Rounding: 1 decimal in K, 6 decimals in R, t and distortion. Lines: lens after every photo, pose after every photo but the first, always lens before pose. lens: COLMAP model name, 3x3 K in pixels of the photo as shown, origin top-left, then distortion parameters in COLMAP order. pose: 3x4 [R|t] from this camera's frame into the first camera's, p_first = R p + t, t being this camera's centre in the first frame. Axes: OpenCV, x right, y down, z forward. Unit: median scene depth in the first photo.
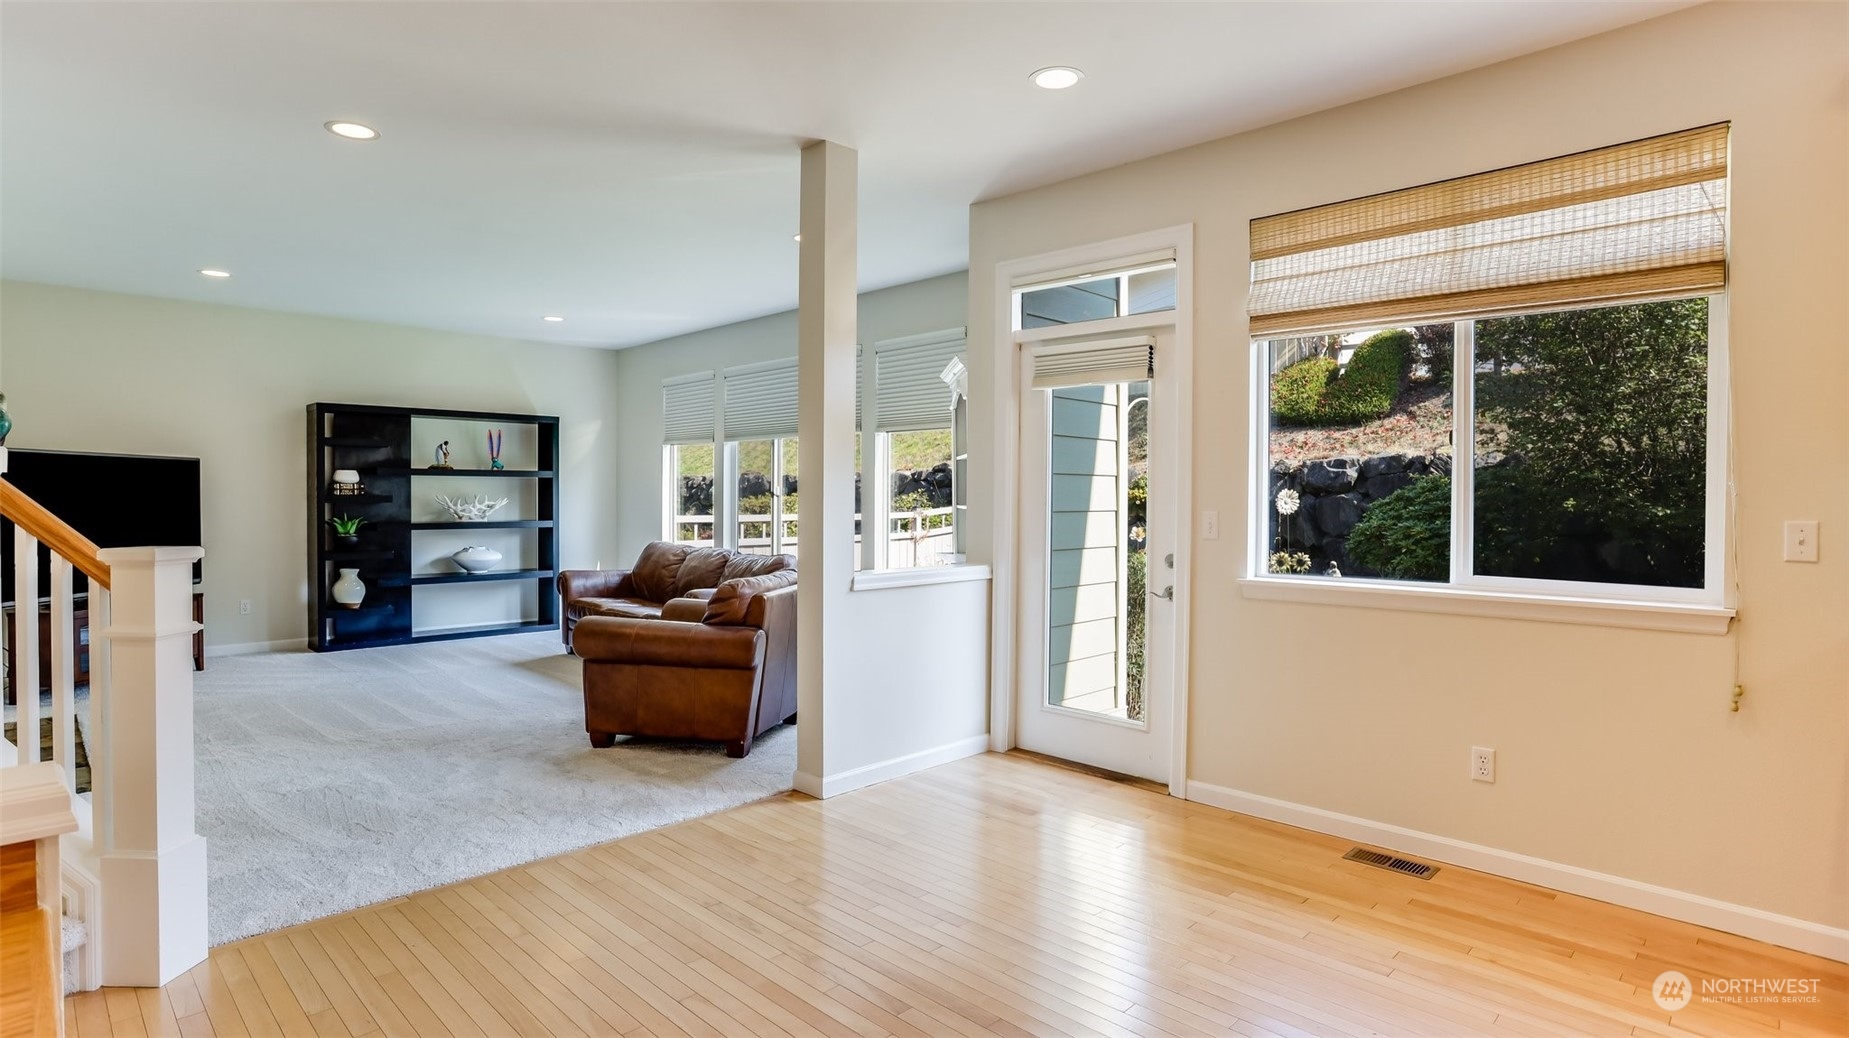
lens RADIAL K [[927.2, 0, 911.1], [0, 927.2, 510.0], [0, 0, 1]] dist [-0.029955, 0.006899]
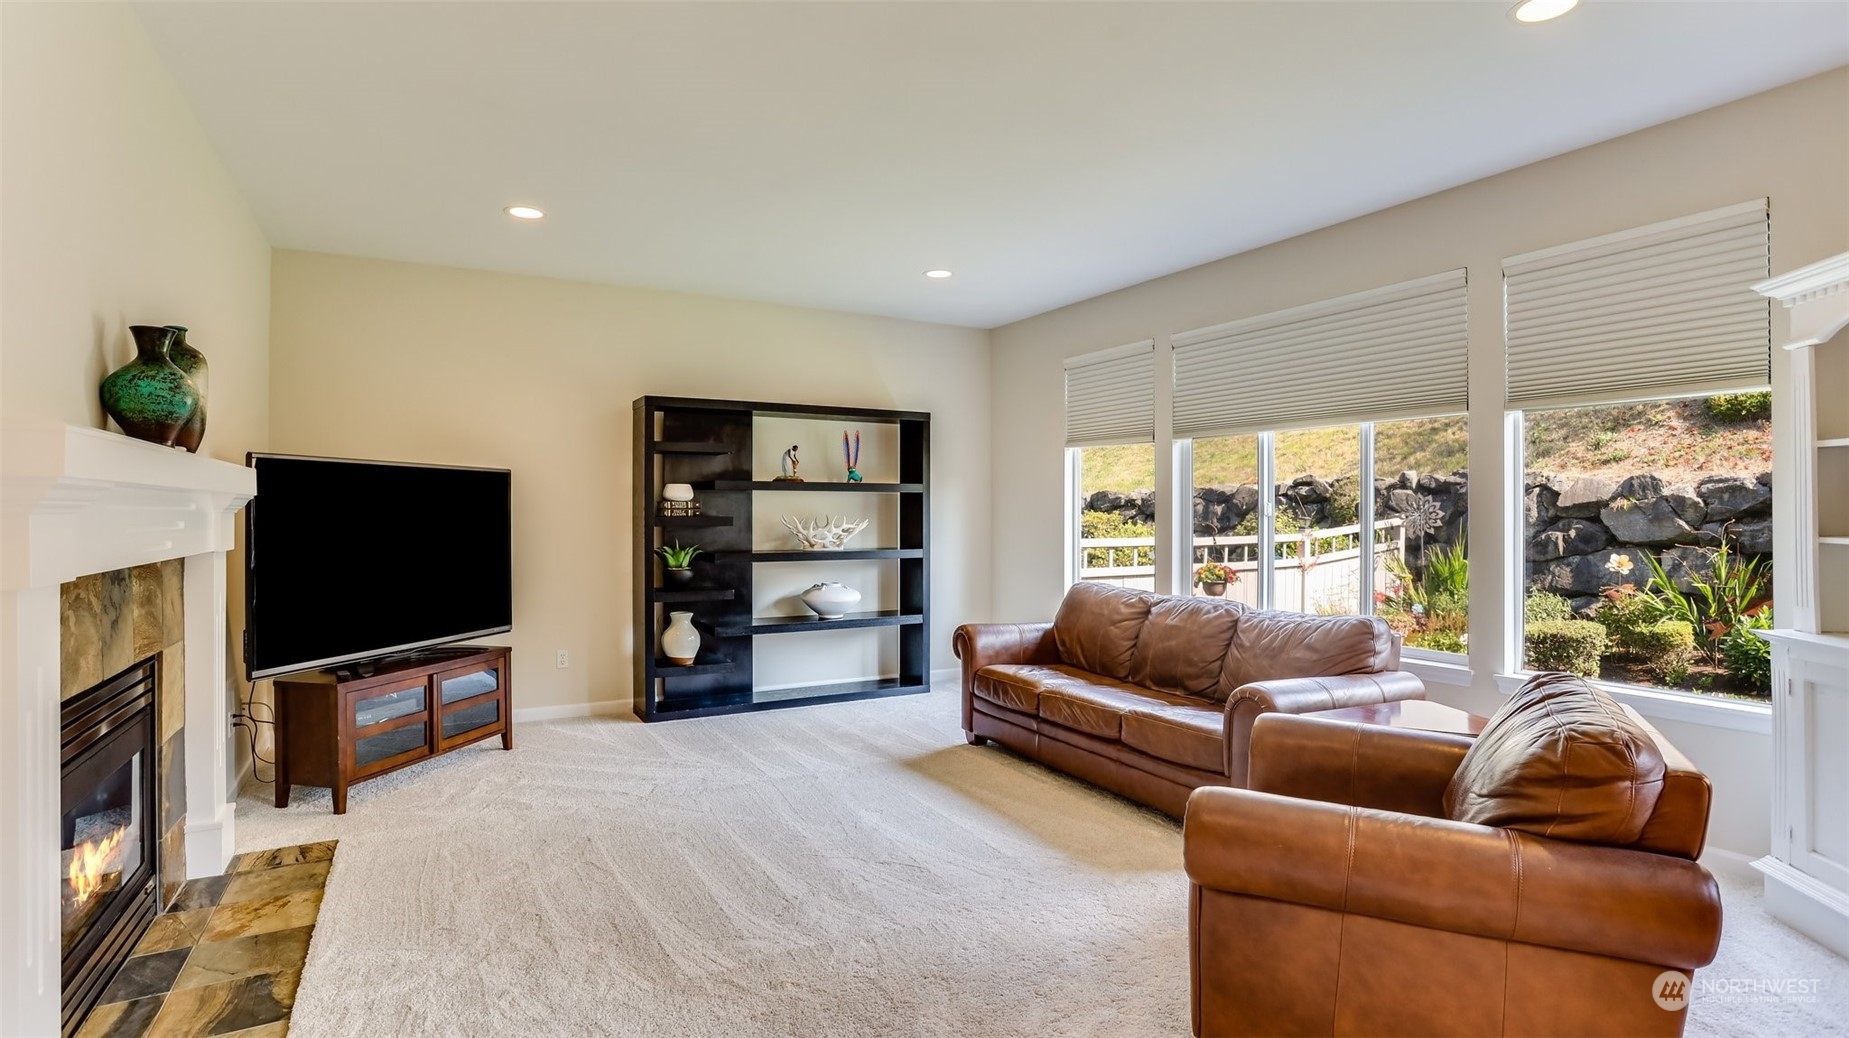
lens RADIAL K [[890.1, 0, 935.3], [0, 890.1, 510.1], [0, 0, 1]] dist [-0.039079, 0.003708]
pose [[0.970620, -0.003175, -0.240598, -0.226393], [-0.001061, 0.999847, -0.017476, -0.008796], [0.240617, 0.017218, 0.970467, 0.327906]]
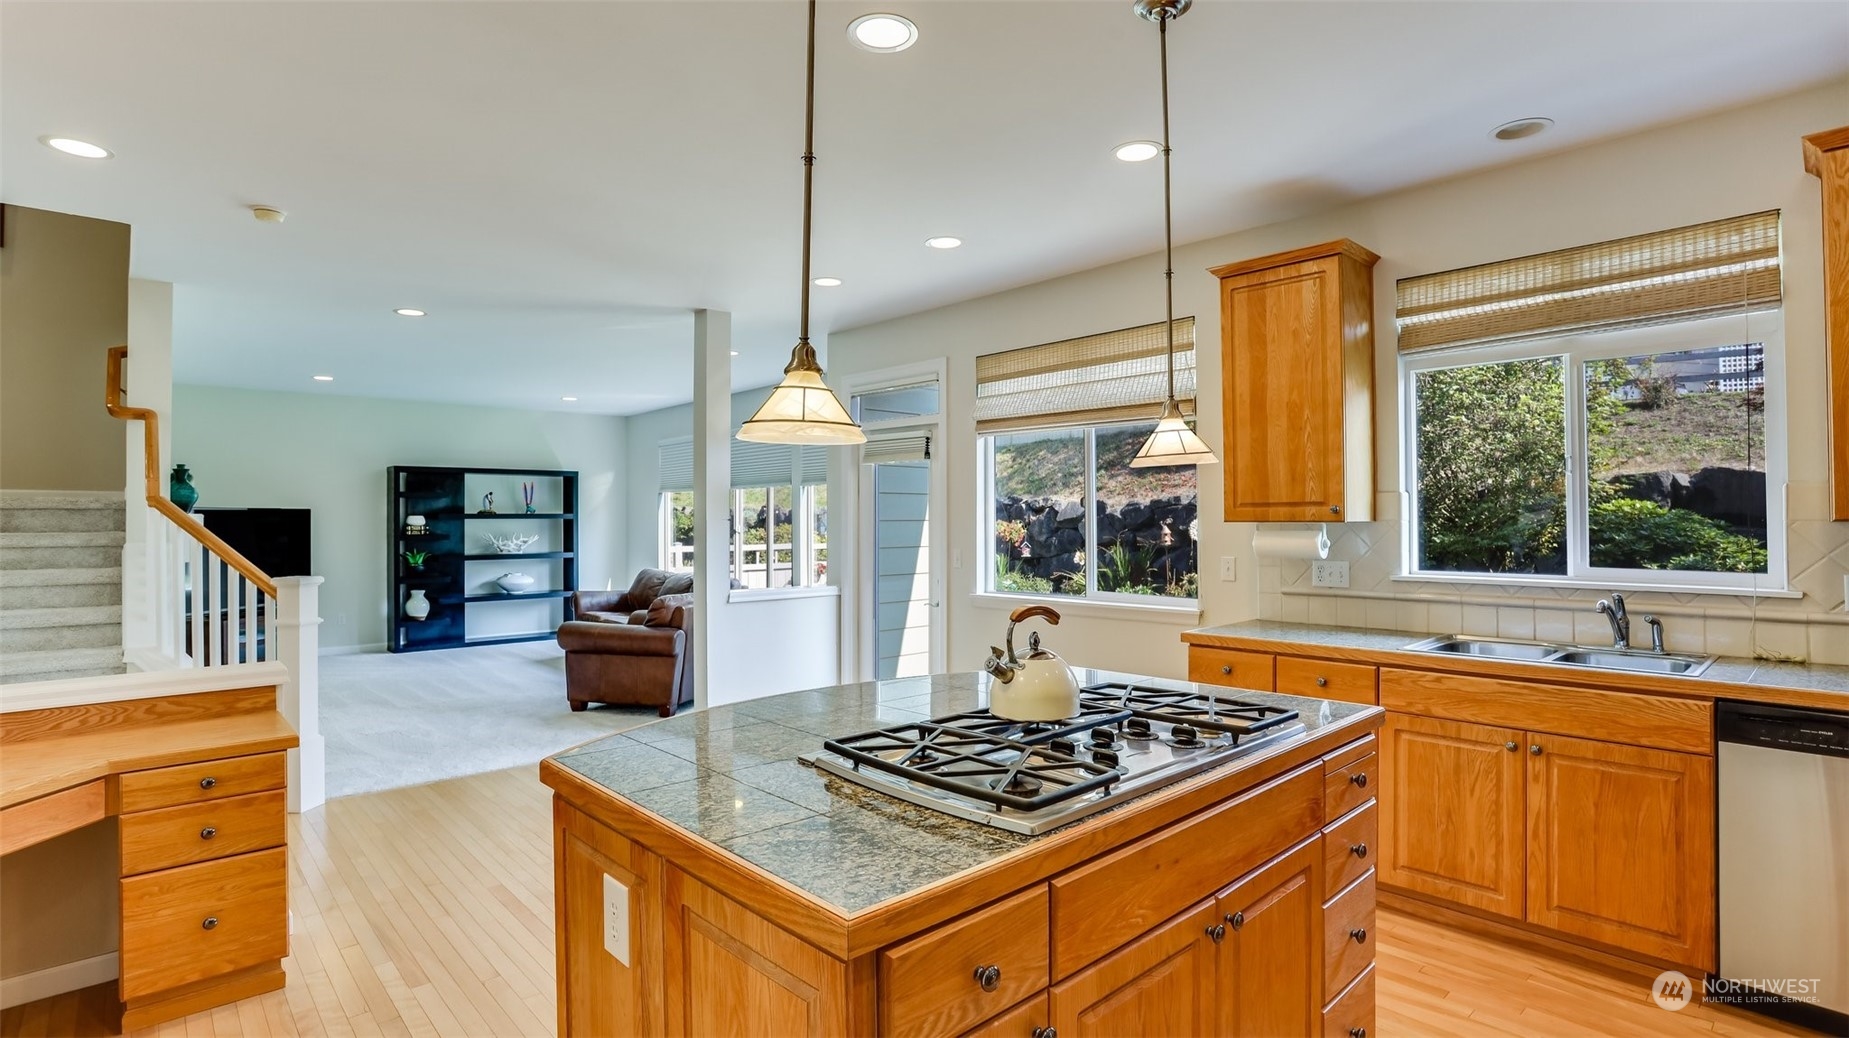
lens RADIAL K [[890.1, 0, 914.0], [0, 890.1, 515.5], [0, 0, 1]] dist [-0.039079, 0.003708]
pose [[0.998743, -0.009729, -0.049179, 0.162129], [0.008733, 0.999753, -0.020421, -0.011687], [0.049365, 0.019966, 0.998581, -0.227372]]
